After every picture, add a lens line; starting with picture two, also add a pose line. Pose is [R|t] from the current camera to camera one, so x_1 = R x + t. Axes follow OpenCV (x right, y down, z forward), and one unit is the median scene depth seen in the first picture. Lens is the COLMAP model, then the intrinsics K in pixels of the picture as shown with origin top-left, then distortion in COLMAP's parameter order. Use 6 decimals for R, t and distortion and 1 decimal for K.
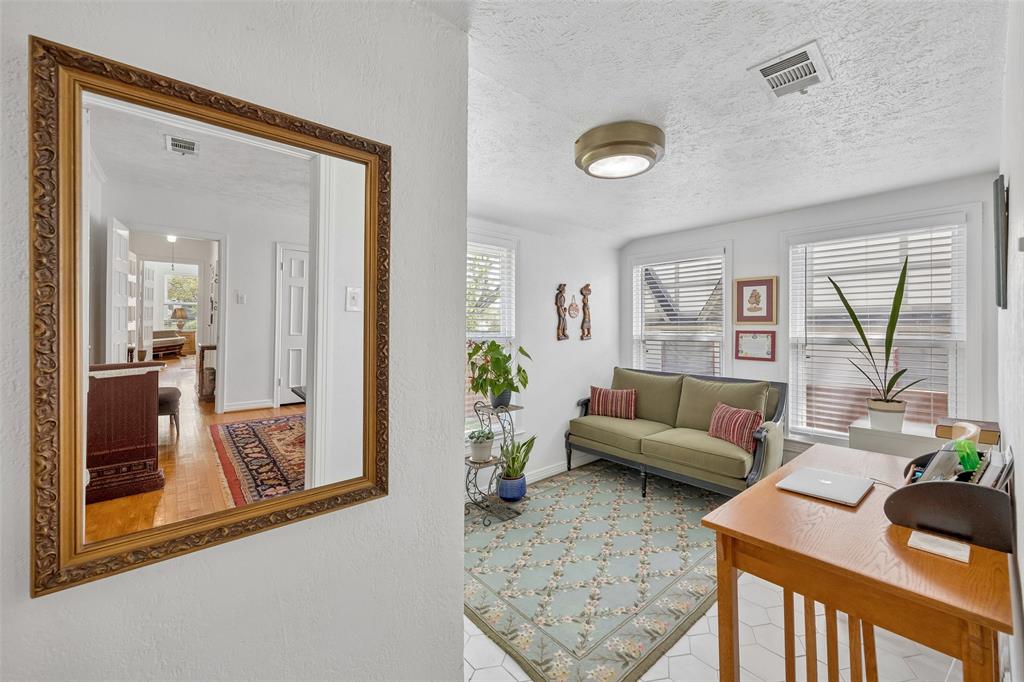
lens RADIAL K [[400.2, 0, 516.9], [0, 400.2, 325.4], [0, 0, 1]] dist [-0.001632, -0.000357]
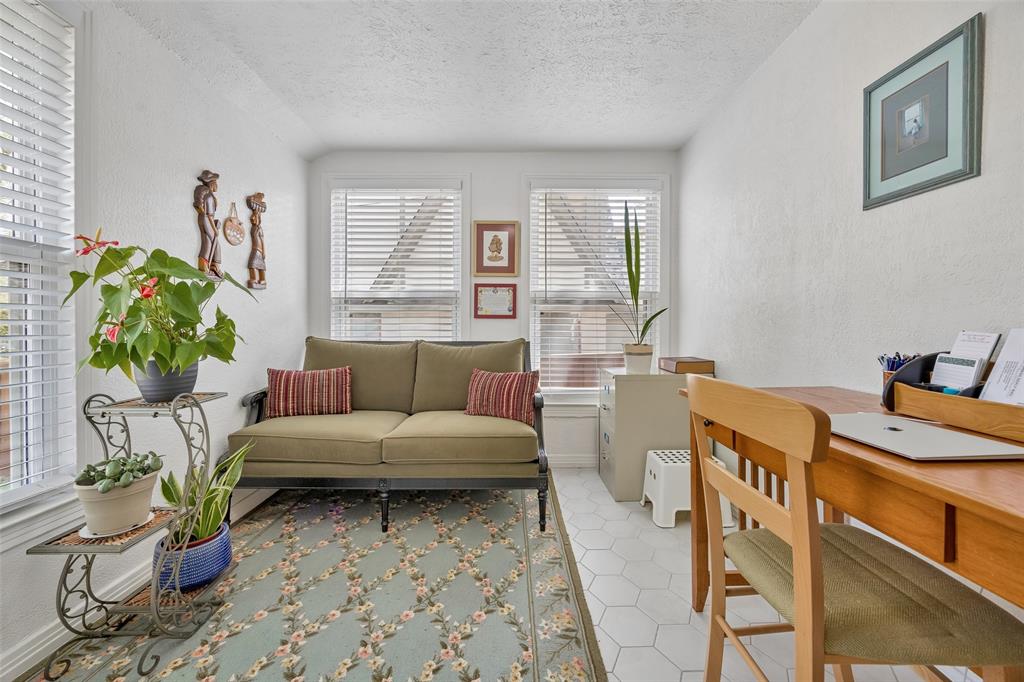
lens RADIAL K [[400.2, 0, 516.9], [0, 400.2, 325.4], [0, 0, 1]] dist [-0.001632, -0.000357]
pose [[0.658261, -0.001772, 0.752788, -0.013416], [-0.007691, 0.999929, 0.009079, 0.087126], [-0.752751, -0.011766, 0.658200, 0.377630]]
